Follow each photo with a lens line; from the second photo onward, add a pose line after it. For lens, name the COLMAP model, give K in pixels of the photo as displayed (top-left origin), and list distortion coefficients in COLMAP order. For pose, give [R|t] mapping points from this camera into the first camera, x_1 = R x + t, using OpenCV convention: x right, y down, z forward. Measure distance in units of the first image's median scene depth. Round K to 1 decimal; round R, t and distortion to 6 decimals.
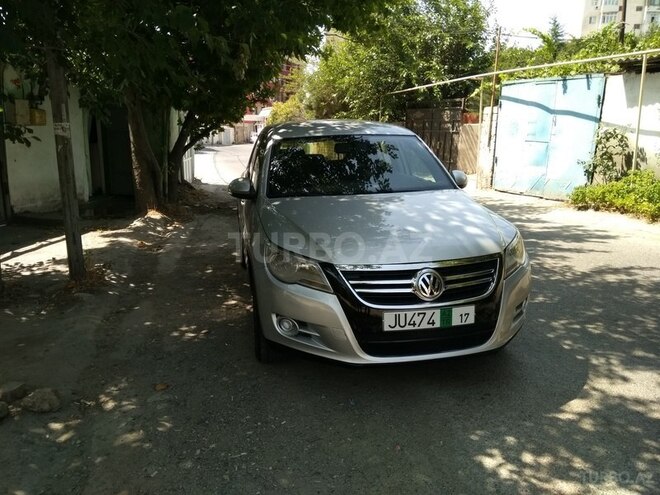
lens RADIAL K [[503.2, 0, 330.8], [0, 503.2, 246.3], [0, 0, 1]] dist [0.030463, -0.036589]
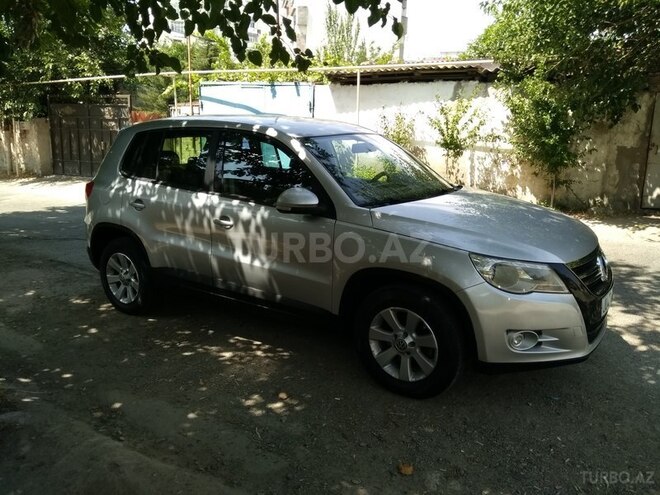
lens RADIAL K [[503.2, 0, 332.0], [0, 503.2, 248.7], [0, 0, 1]] dist [0.030463, -0.036589]
pose [[0.720836, -0.146222, 0.677506, -0.255763], [0.144135, 0.987748, 0.059826, -0.030619], [-0.677953, 0.054527, 0.733080, 0.148496]]
